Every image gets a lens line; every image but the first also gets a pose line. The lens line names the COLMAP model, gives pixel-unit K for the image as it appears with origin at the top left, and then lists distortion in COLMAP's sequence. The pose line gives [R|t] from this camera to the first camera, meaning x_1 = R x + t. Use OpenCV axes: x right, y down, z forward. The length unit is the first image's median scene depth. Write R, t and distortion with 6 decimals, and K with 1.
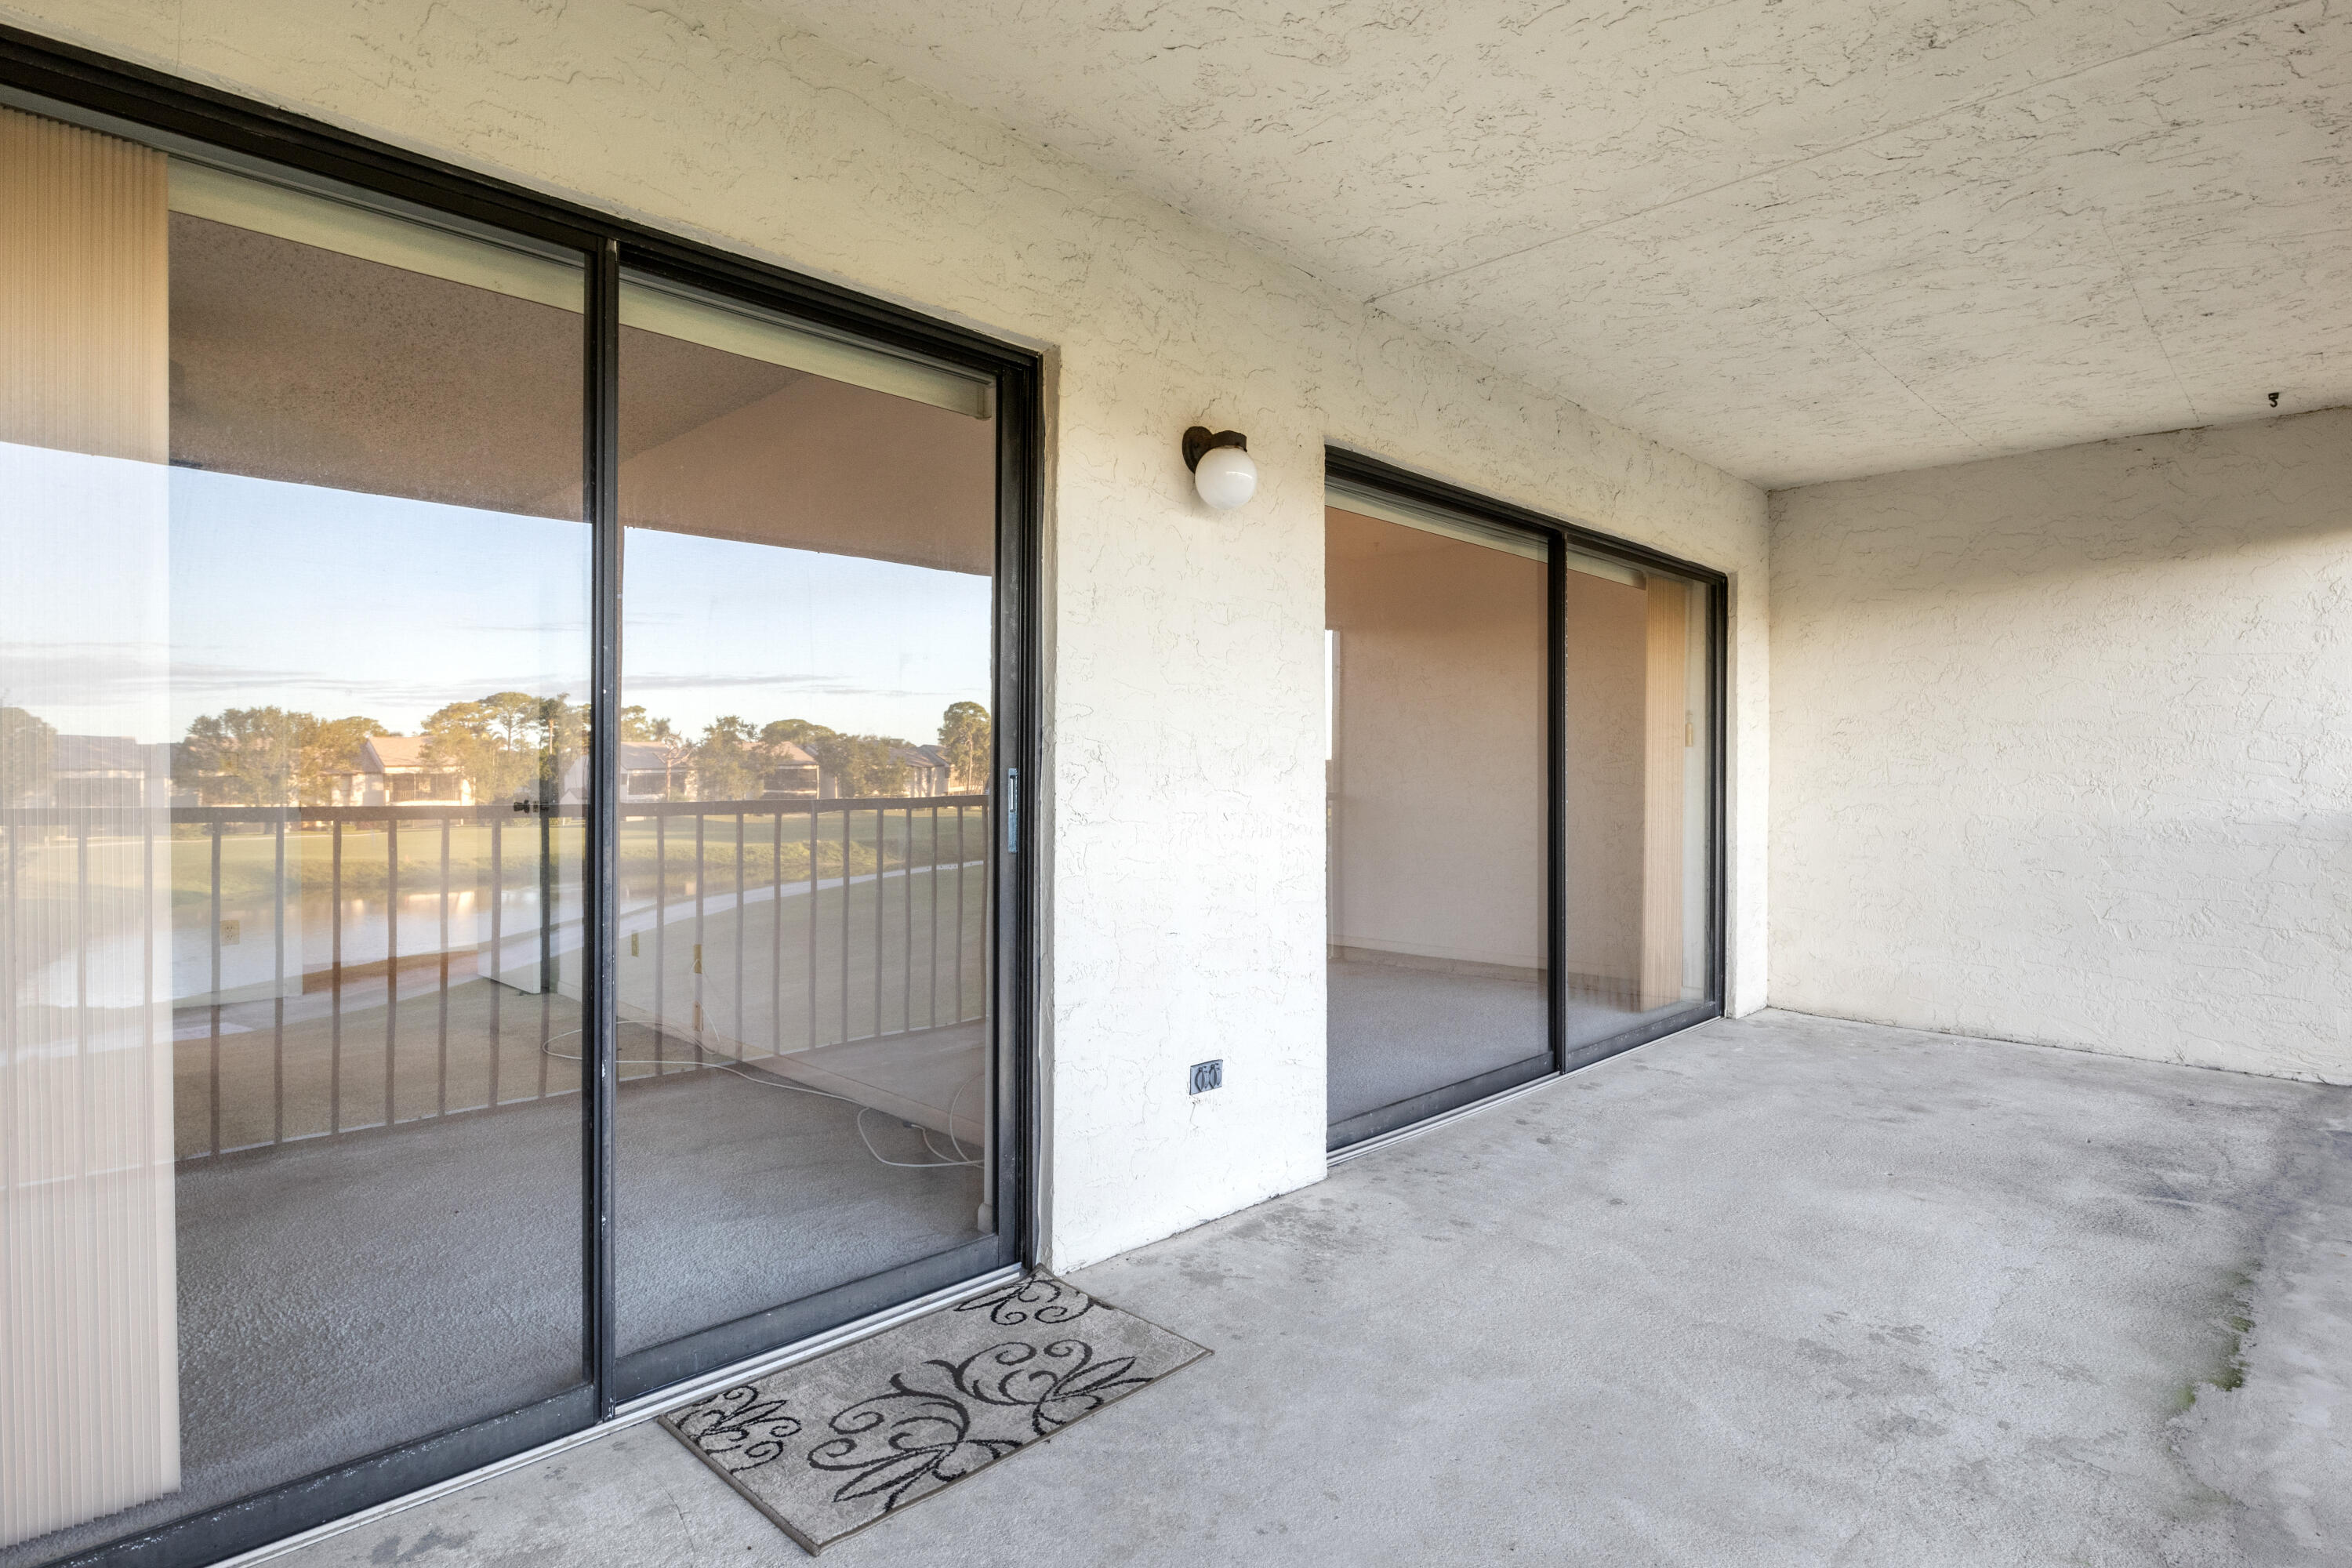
lens RADIAL K [[1222.9, 0, 1160.8], [0, 1222.9, 795.3], [0, 0, 1]] dist [0.001825, -0.003505]
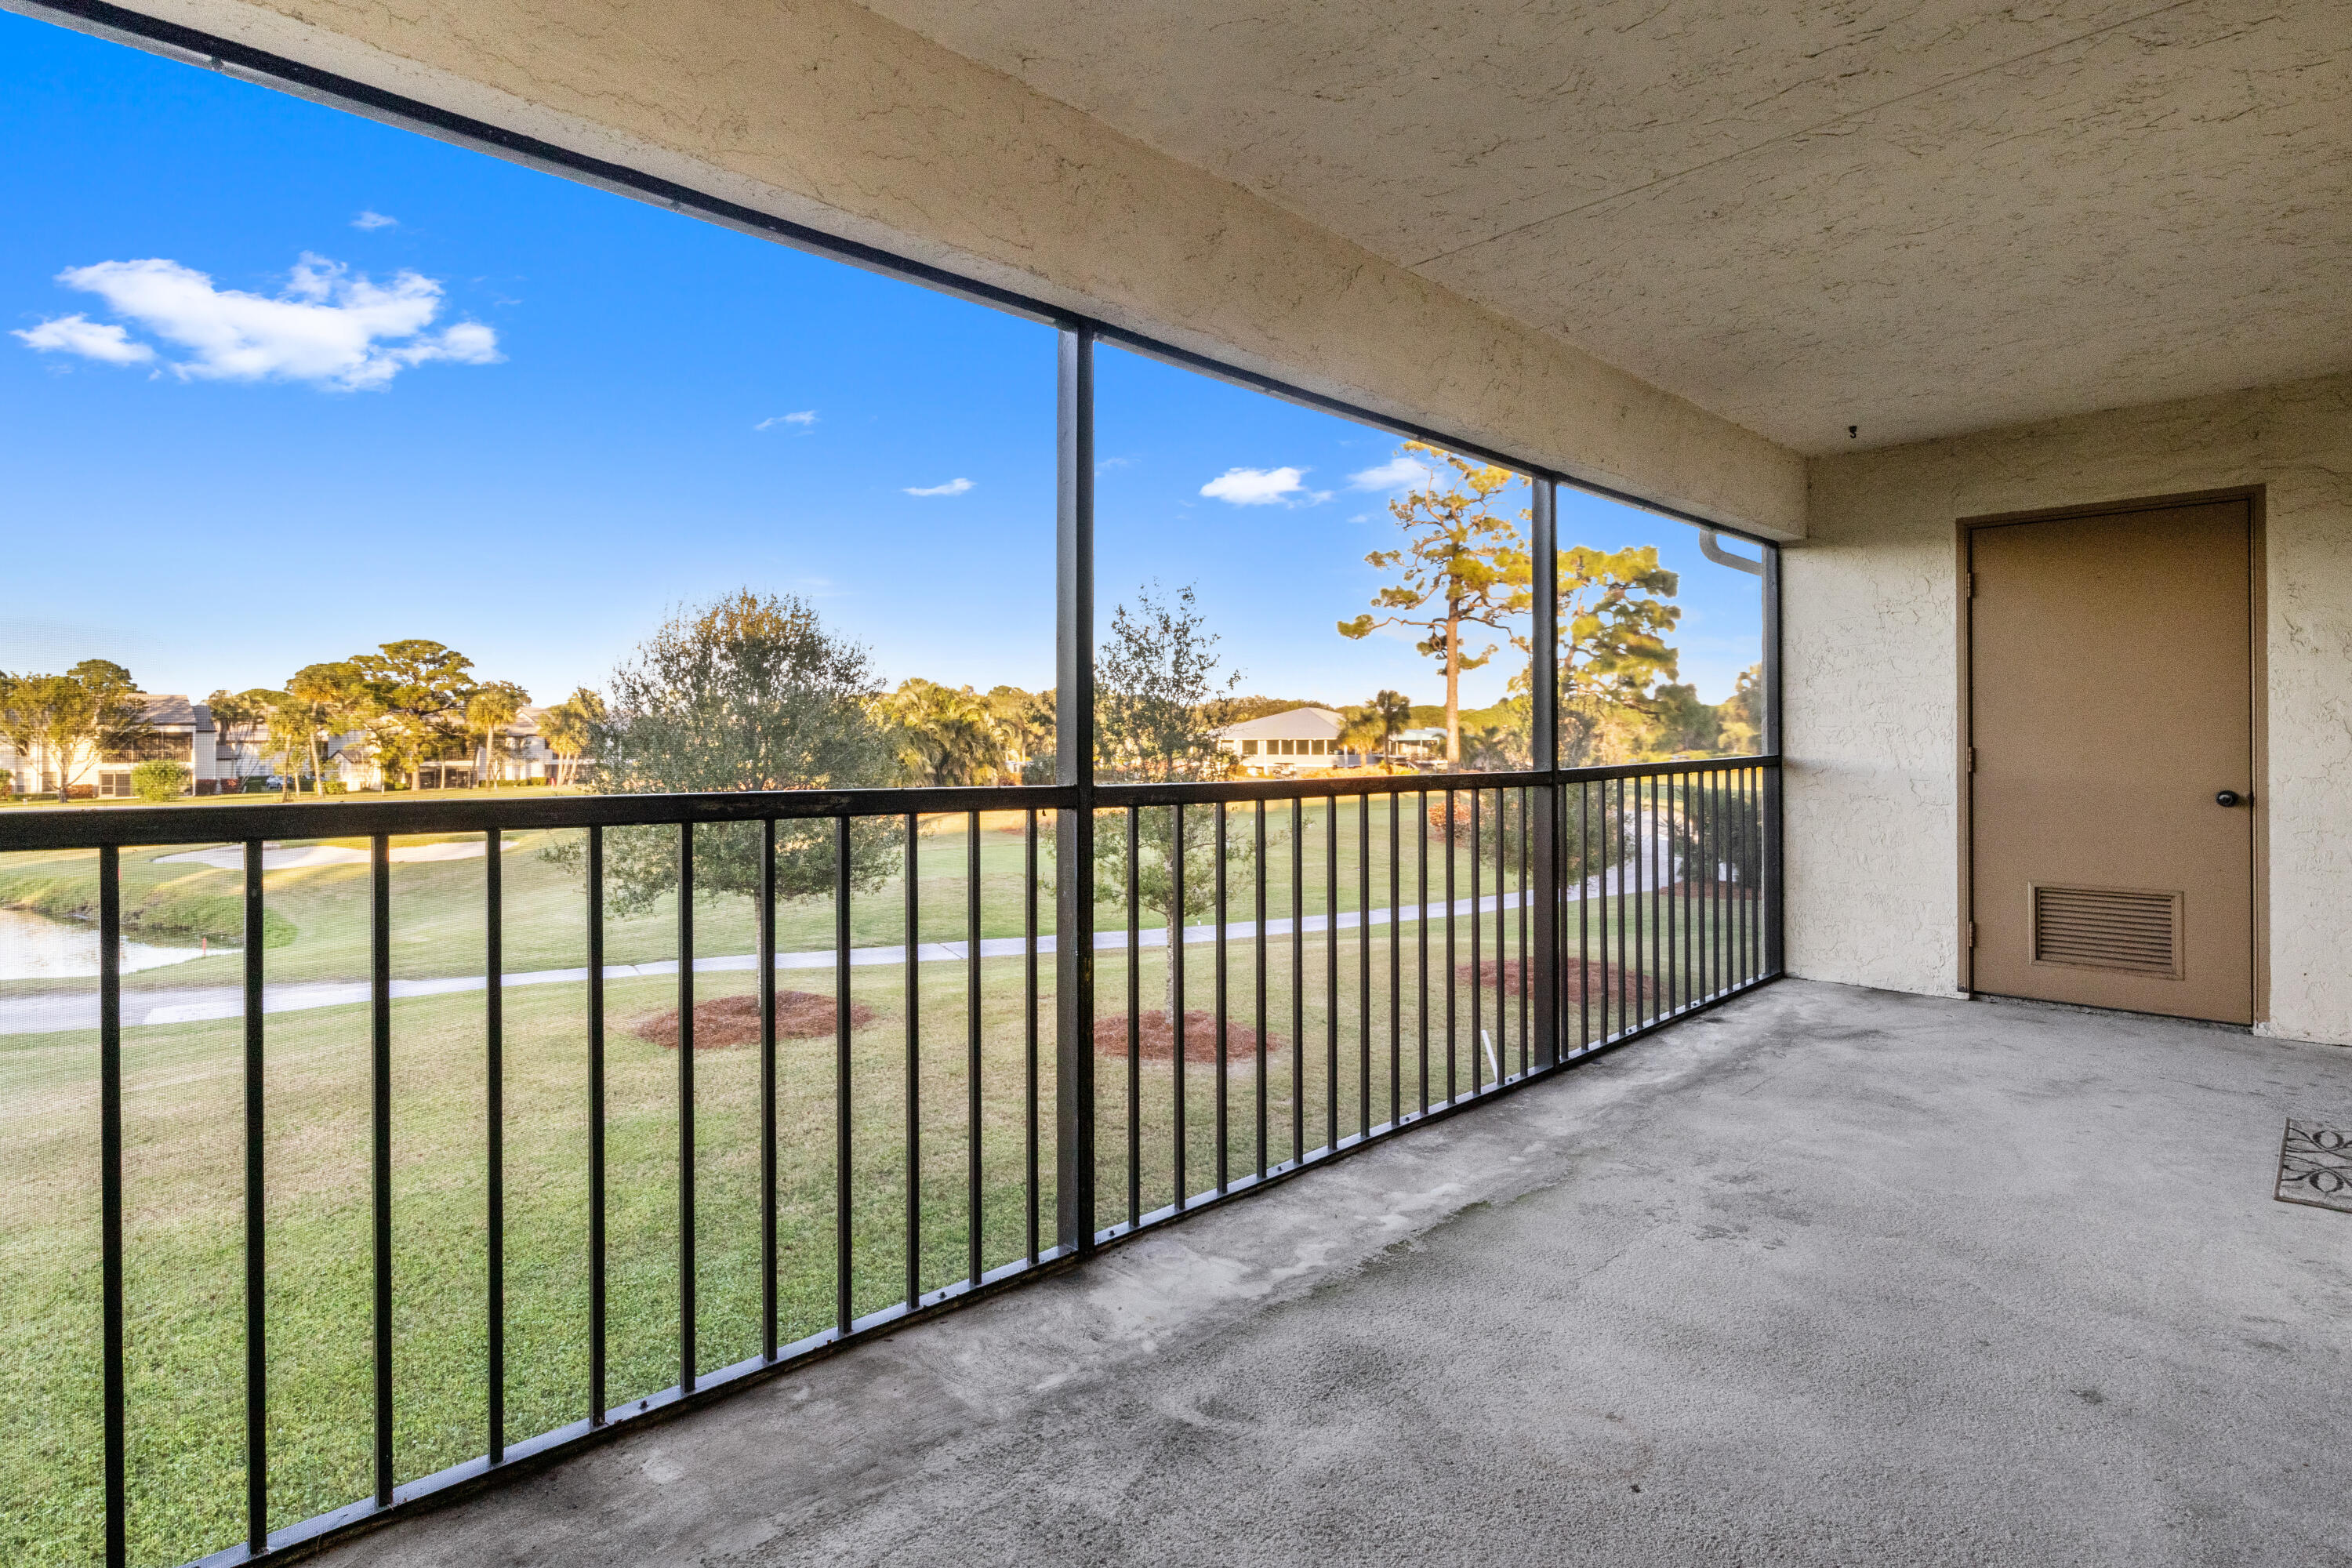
lens RADIAL K [[1185.6, 0, 1173.6], [0, 1185.6, 739.8], [0, 0, 1]] dist [-0.005015, -0.001050]
pose [[-0.999899, -0.001146, 0.014183, 0.925770], [-0.000941, 0.999896, 0.014411, -0.027482], [-0.014198, 0.014396, -0.999796, 1.771371]]
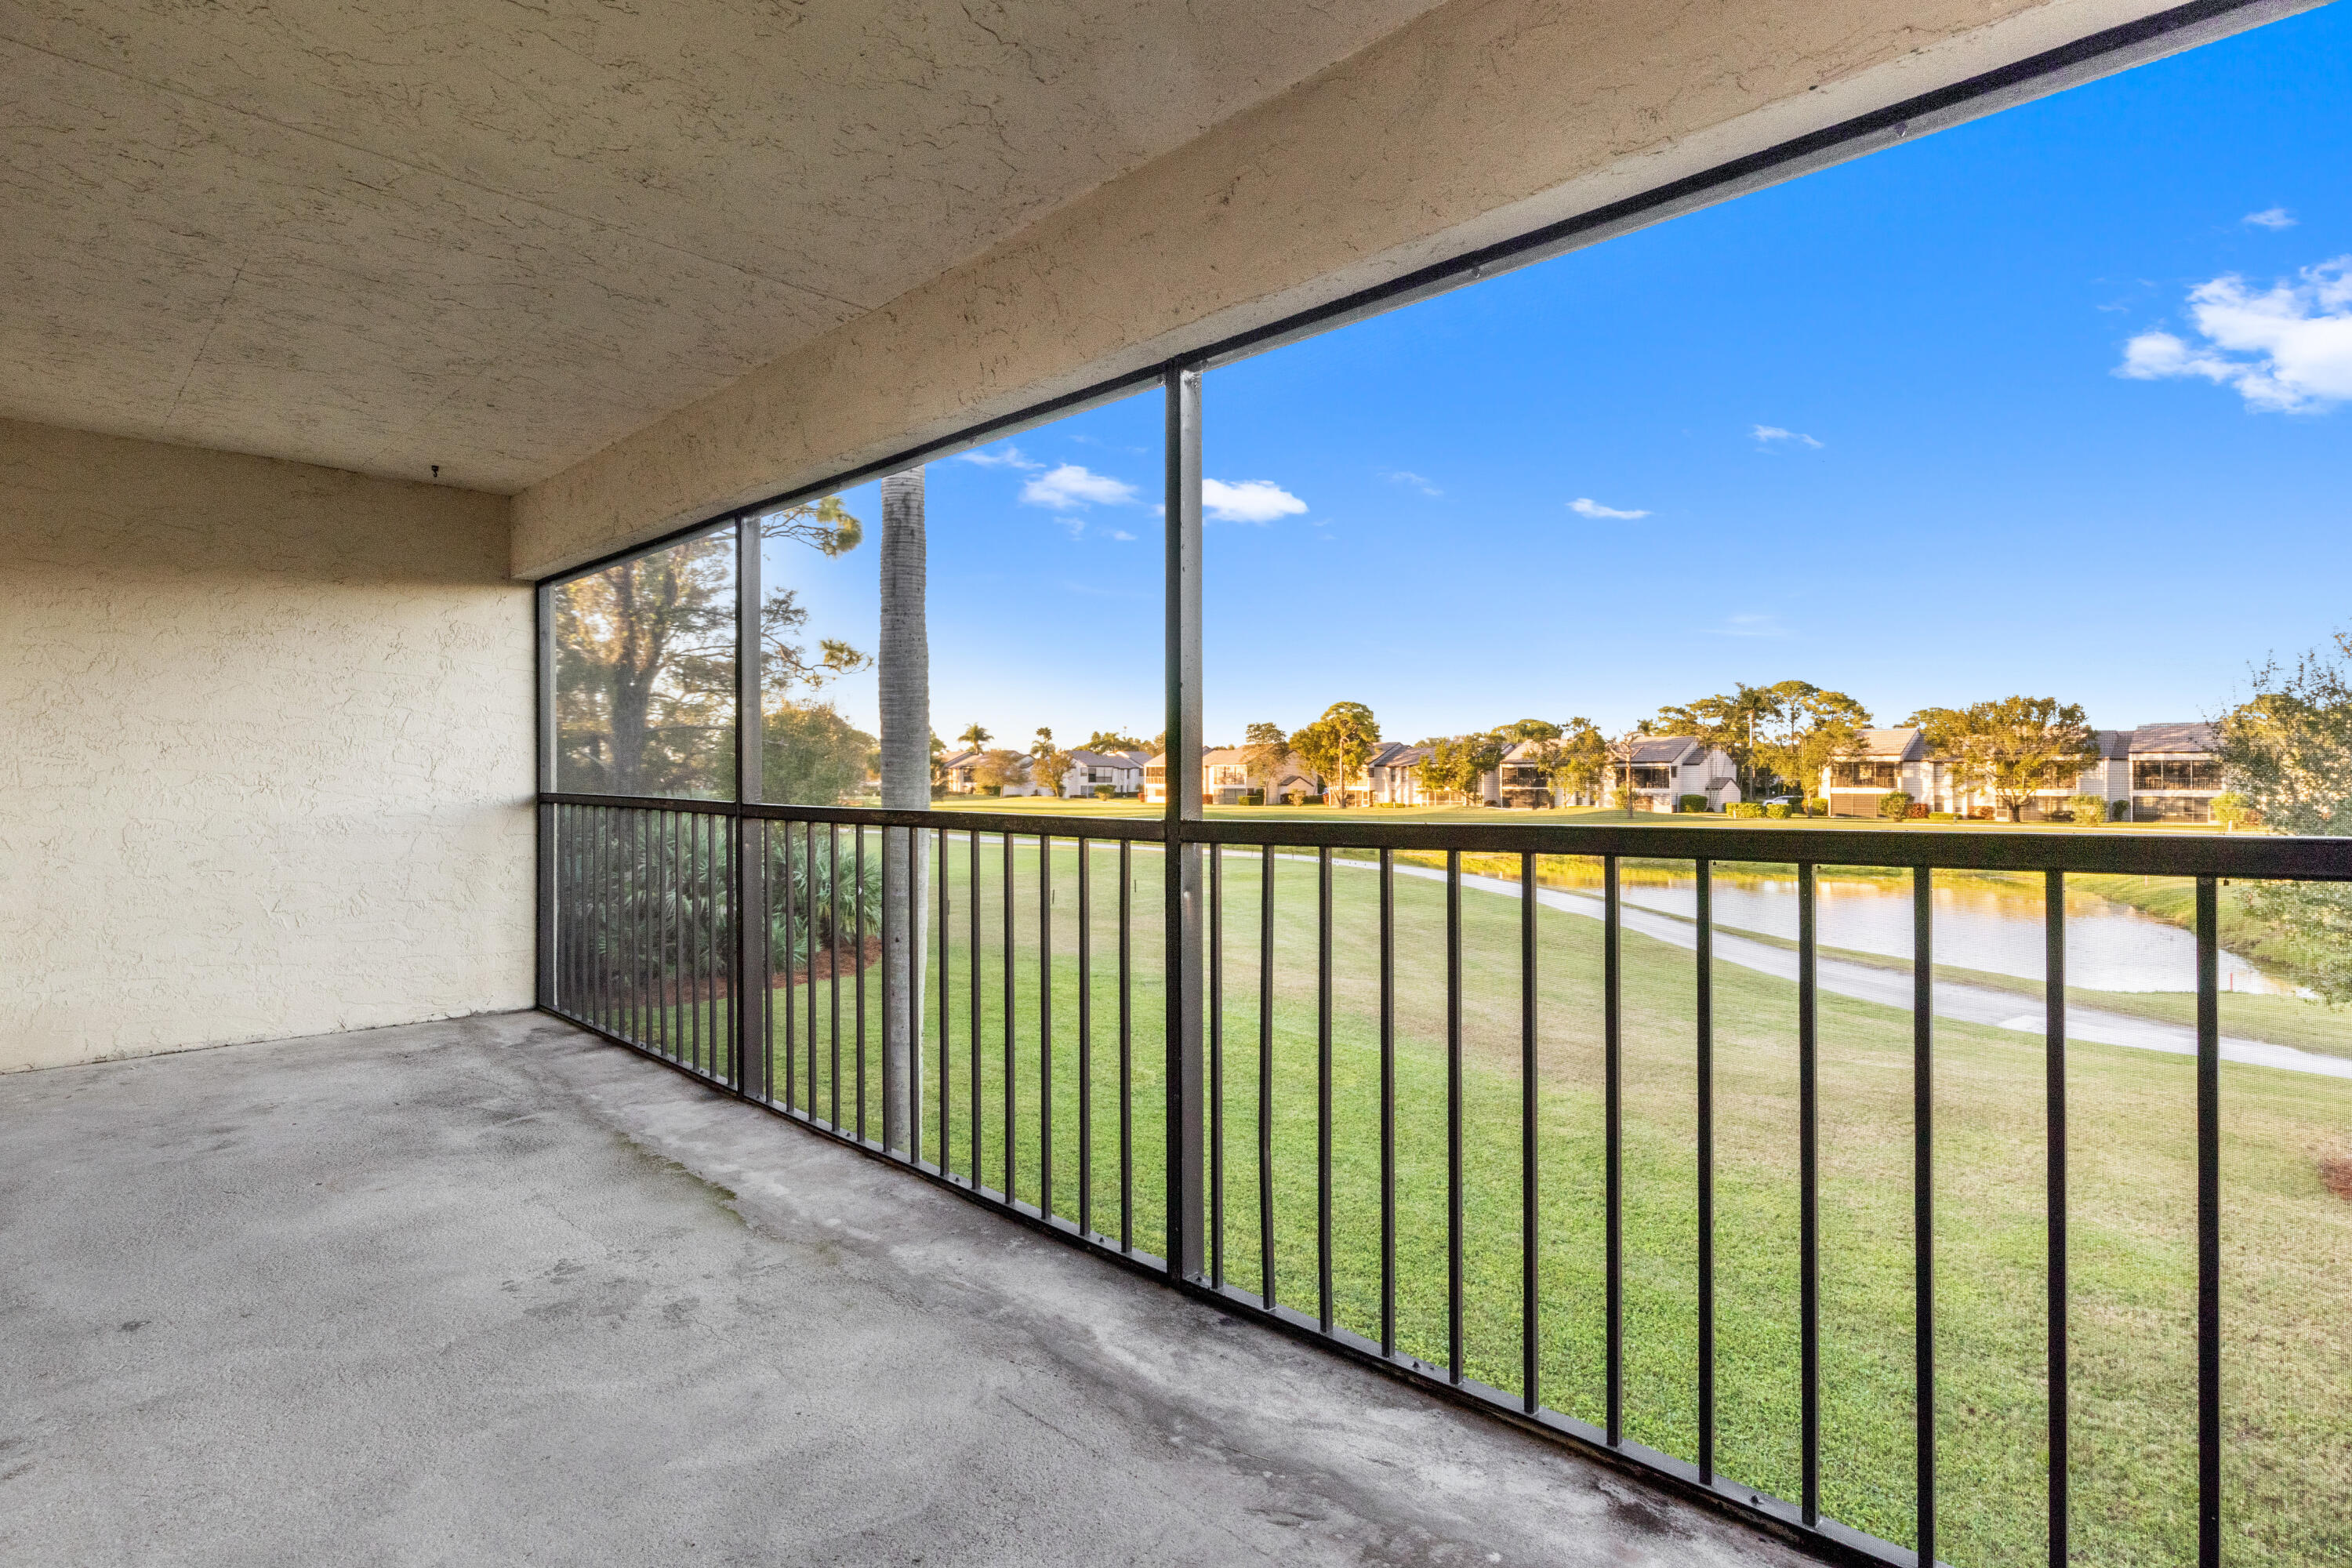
lens RADIAL K [[1185.6, 0, 1199.1], [0, 1185.6, 774.3], [0, 0, 1]] dist [-0.005015, -0.001050]
pose [[-0.010238, -0.002977, 0.999943, -0.418573], [0.018119, 0.999831, 0.003163, -0.010340], [-0.999783, 0.018150, -0.010183, 0.349302]]
